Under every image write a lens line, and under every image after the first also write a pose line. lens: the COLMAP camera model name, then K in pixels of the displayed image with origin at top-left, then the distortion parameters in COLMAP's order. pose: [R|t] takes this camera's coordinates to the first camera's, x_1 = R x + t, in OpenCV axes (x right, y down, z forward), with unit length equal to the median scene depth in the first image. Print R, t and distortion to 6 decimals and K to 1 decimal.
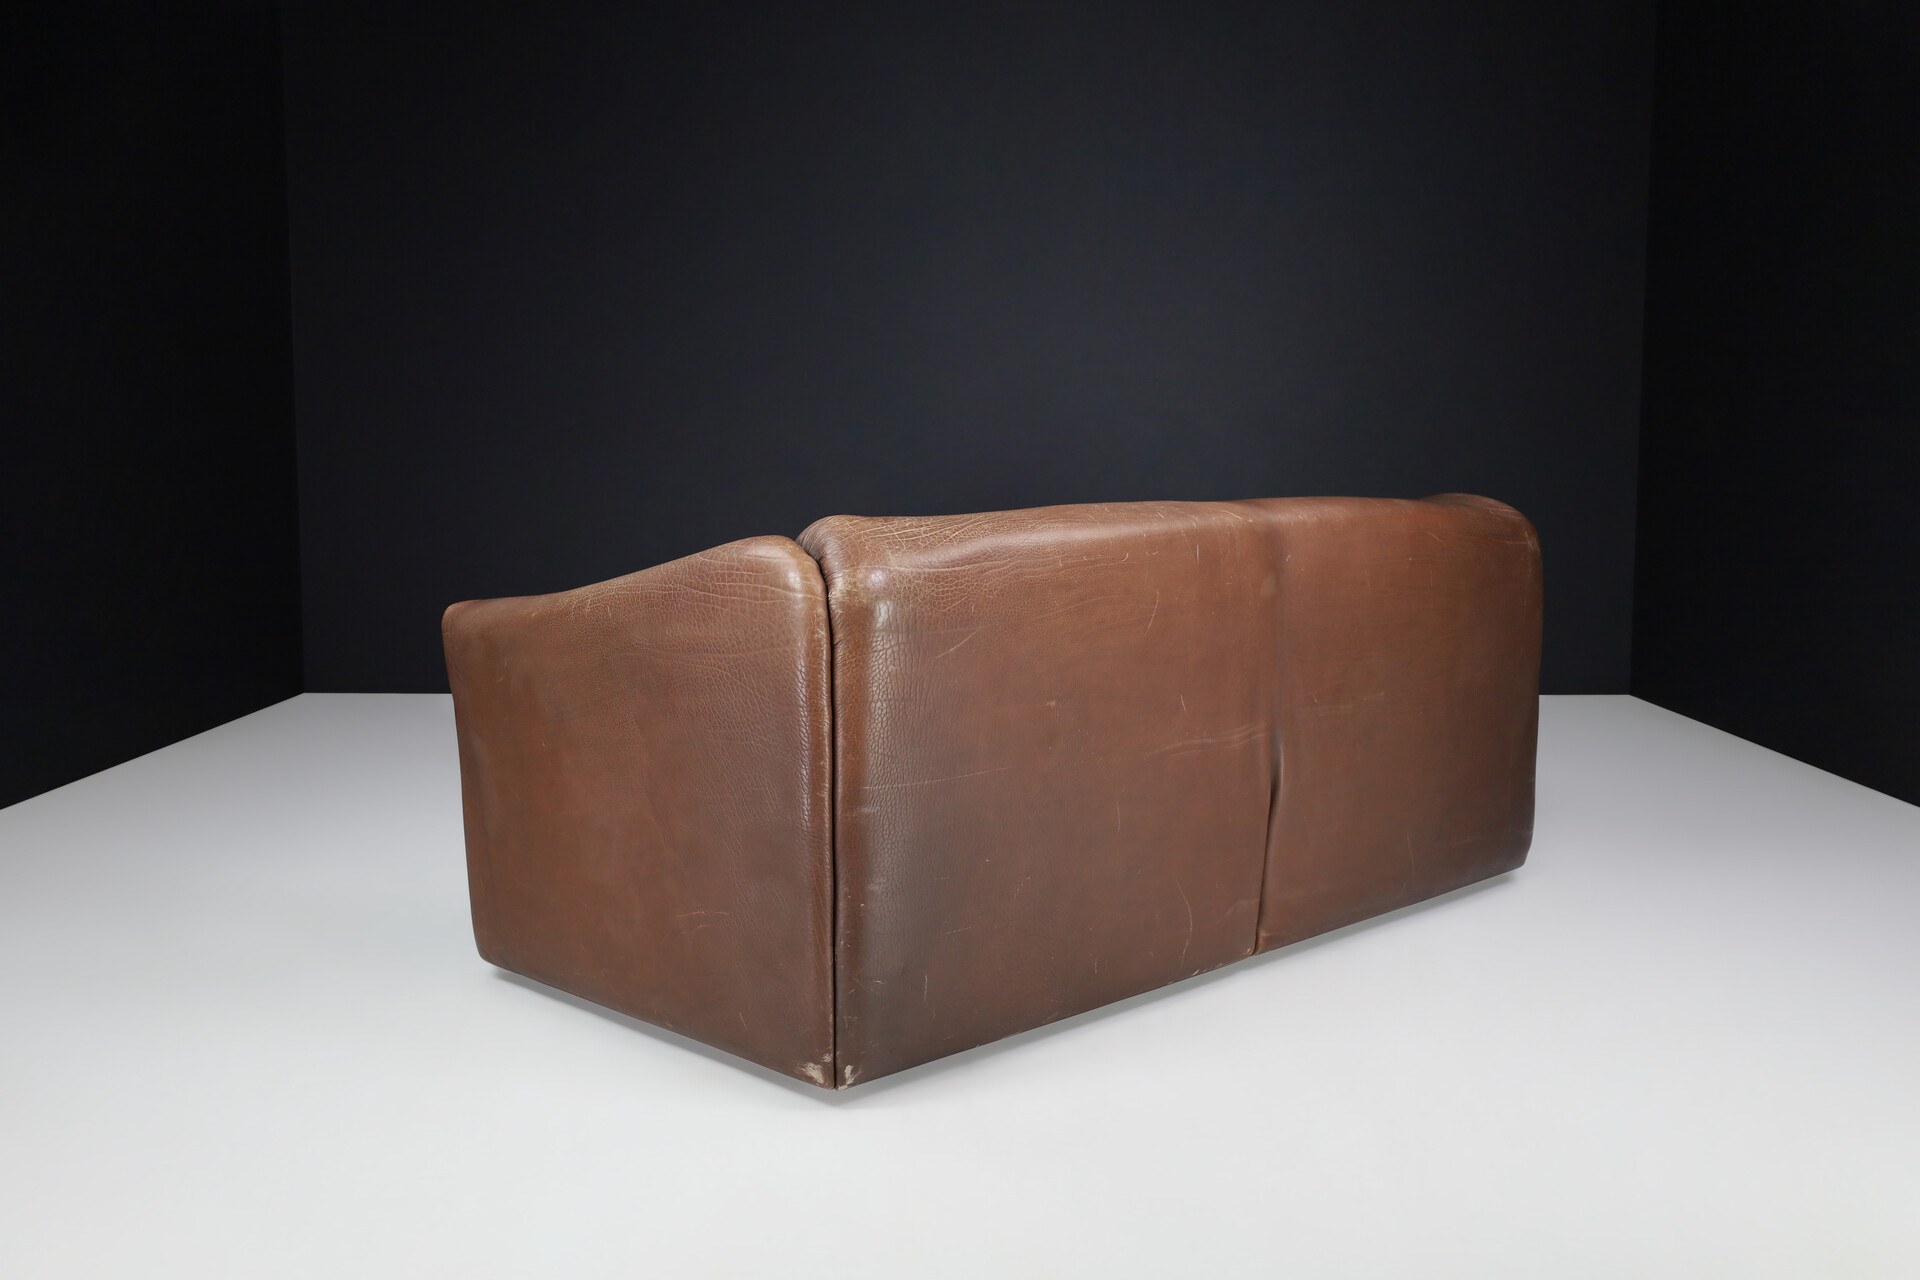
lens RADIAL K [[1887.3, 0, 951.8], [0, 1887.3, 644.9], [0, 0, 1]] dist [-0.013244, 0.000000]
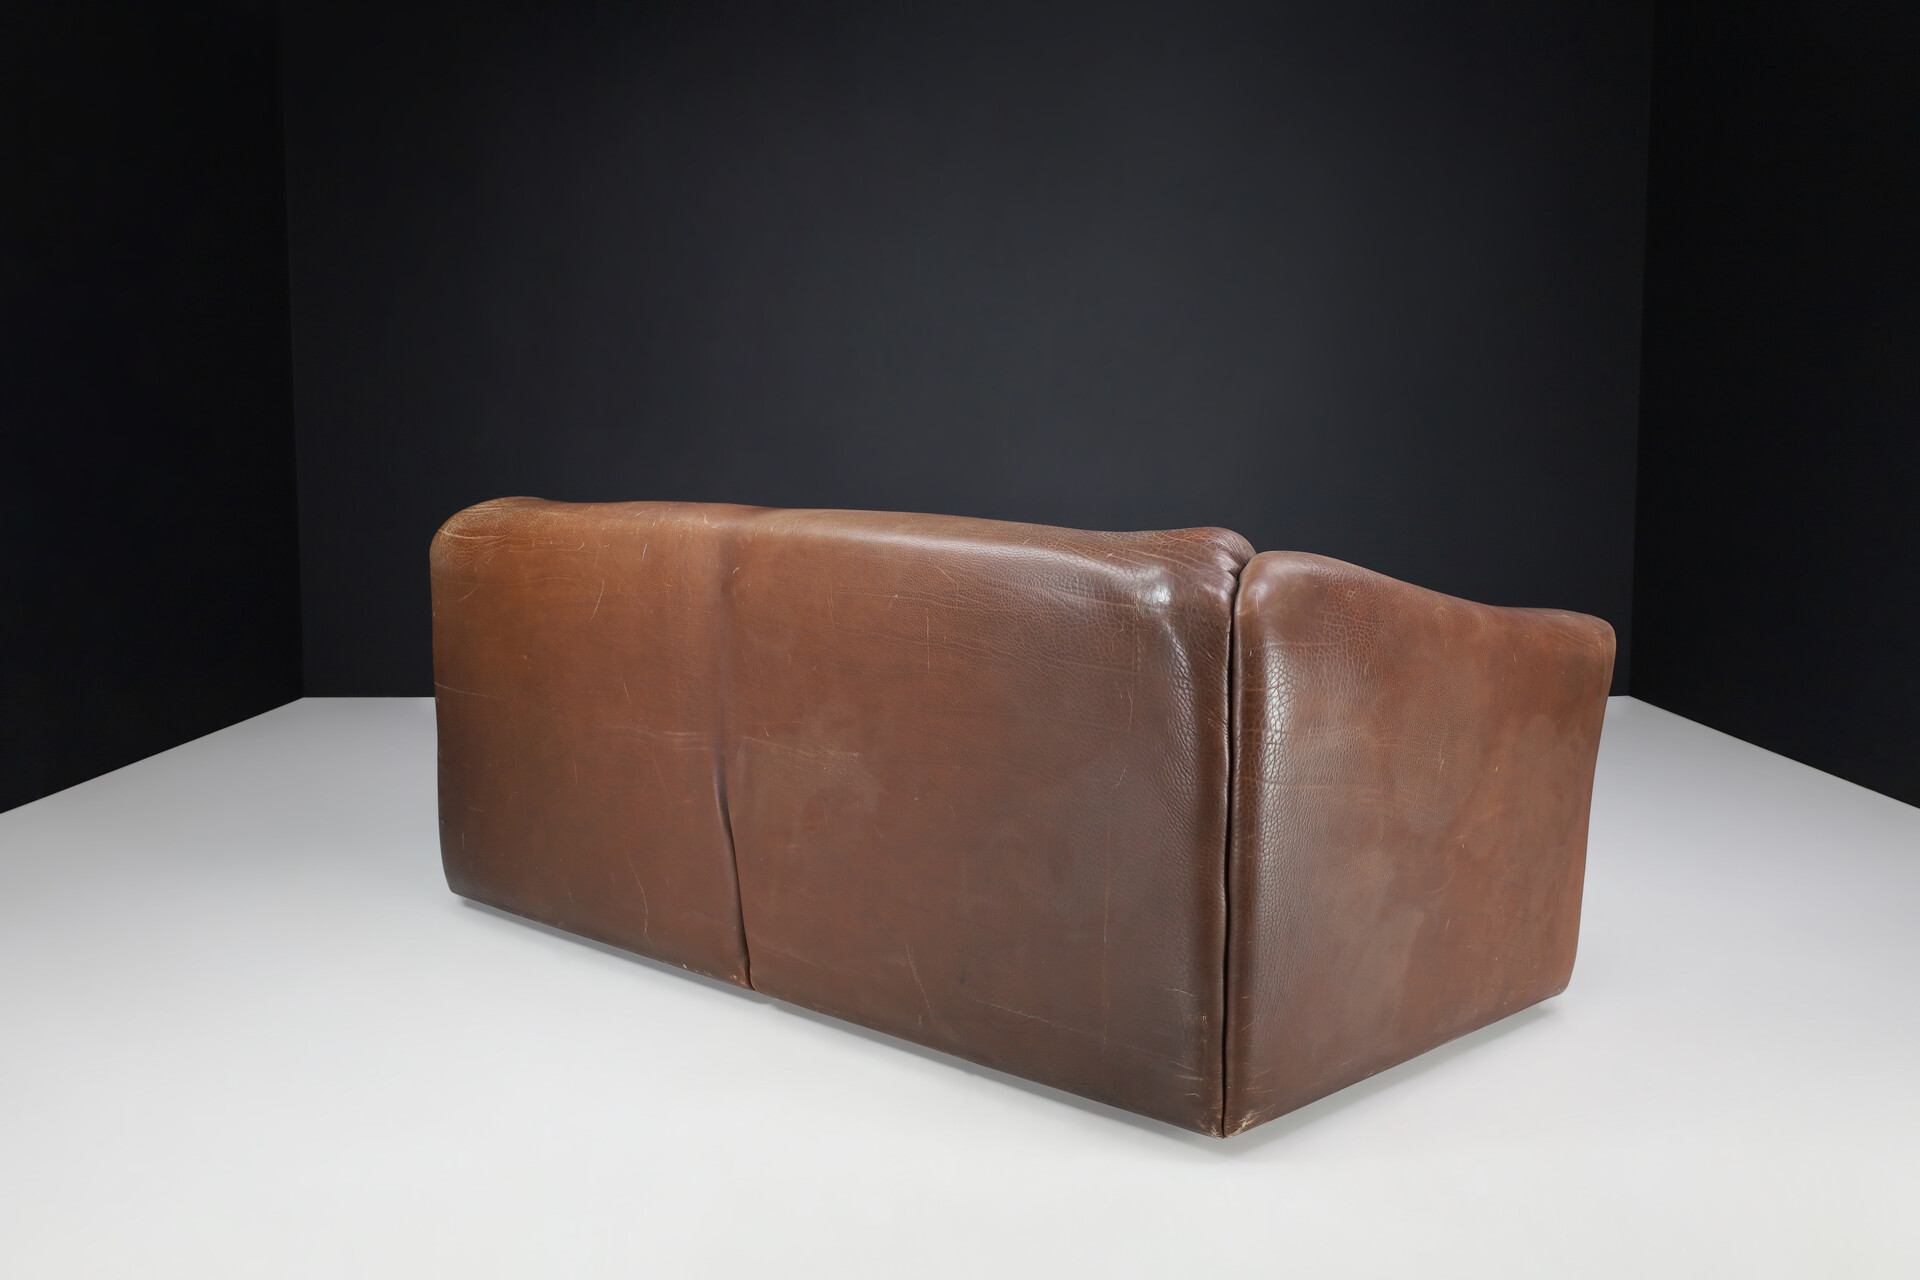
lens RADIAL K [[1887.3, 0, 956.3], [0, 1887.3, 634.5], [0, 0, 1]] dist [-0.013244, 0.000000]
pose [[0.000251, 0.103256, -0.994655, 1.214025], [-0.110486, 0.988568, 0.102596, -0.133944], [0.993878, 0.109869, 0.011656, 1.204528]]
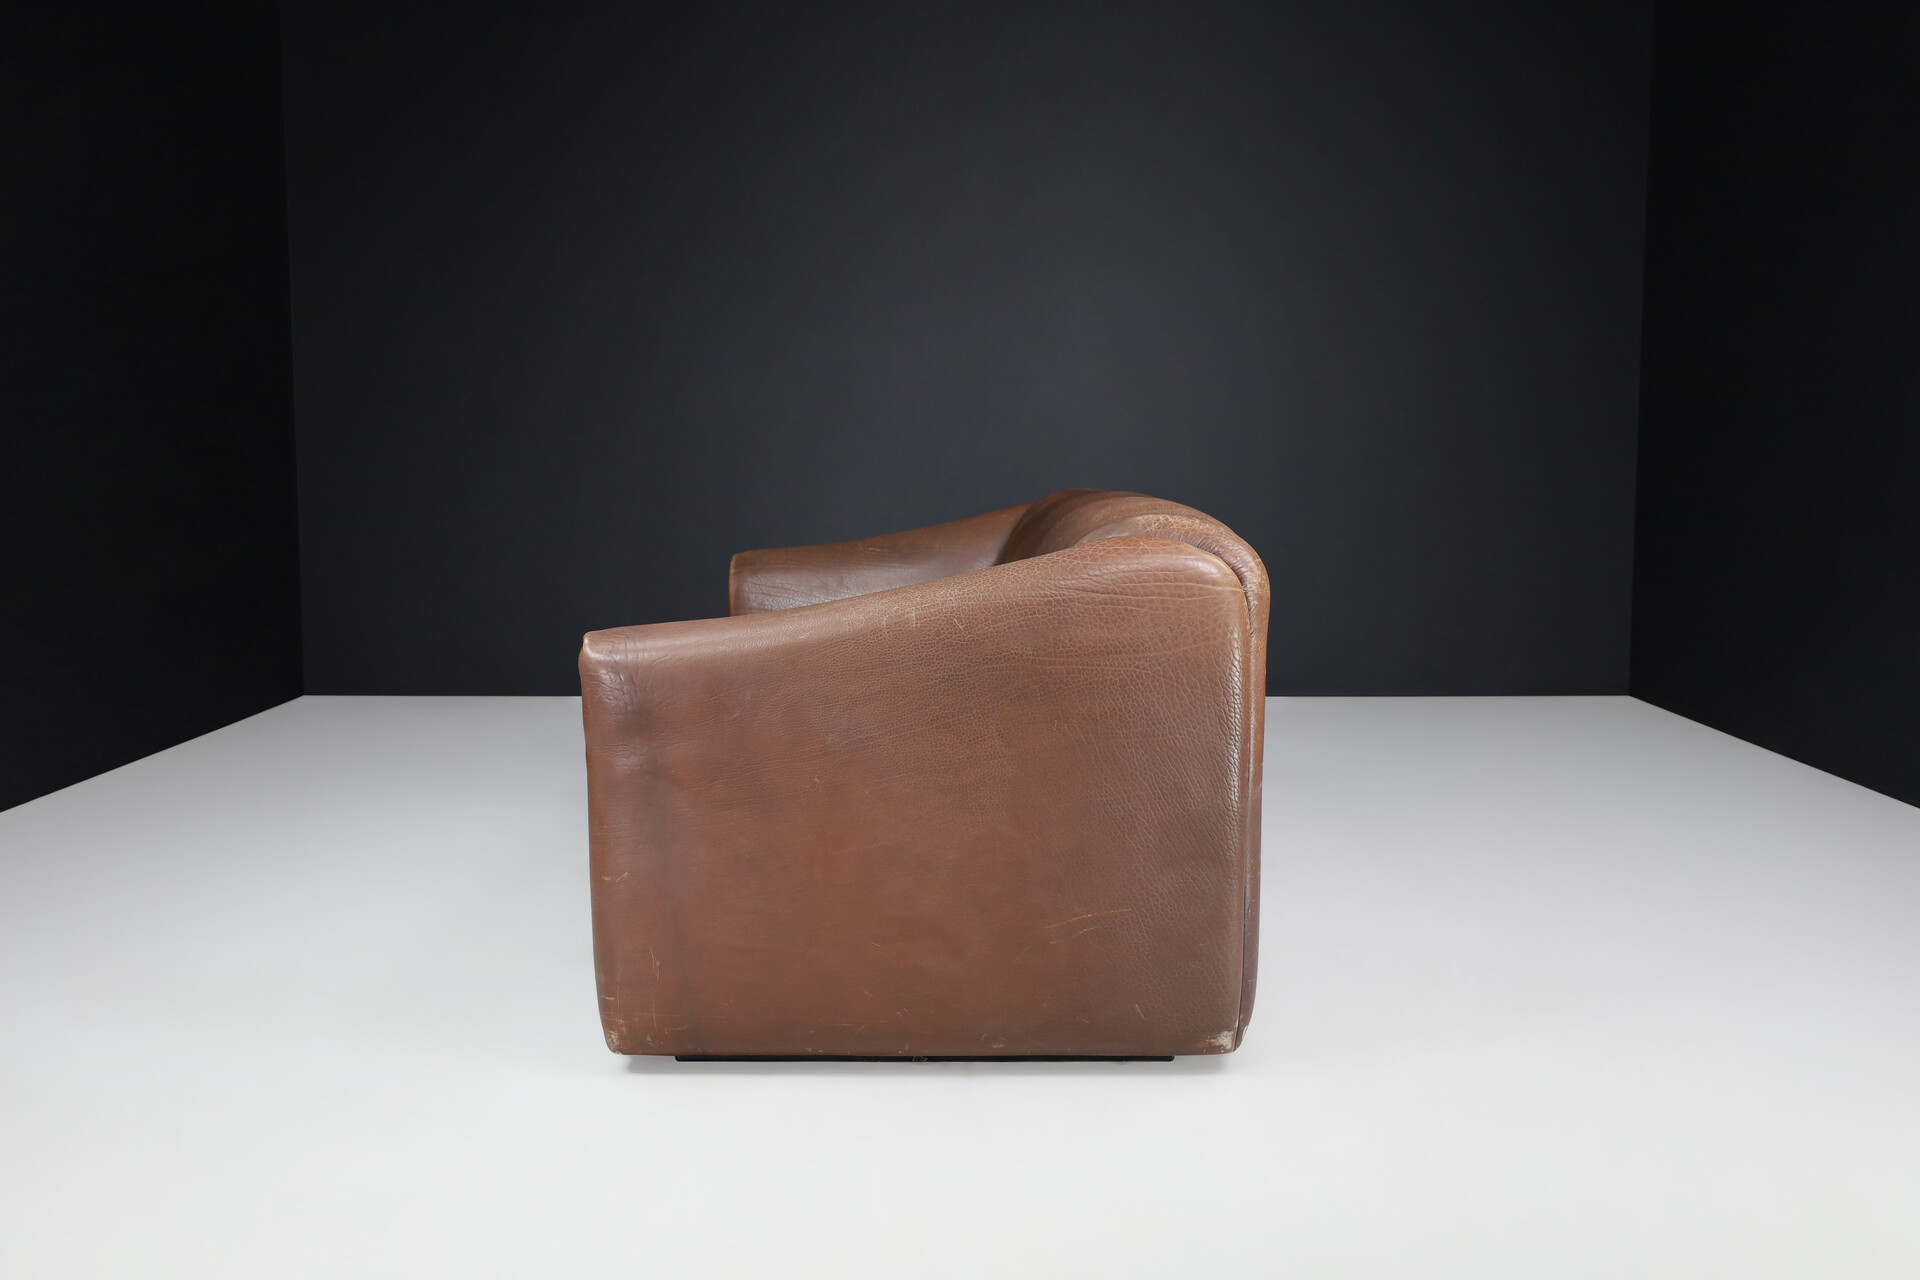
lens RADIAL K [[1887.3, 0, 960.1], [0, 1887.3, 644.2], [0, 0, 1]] dist [-0.013244, 0.000000]
pose [[0.702943, -0.083541, 0.706323, -0.885048], [0.079535, 0.996082, 0.038658, -0.046089], [-0.706785, 0.029003, 0.706833, 0.341771]]
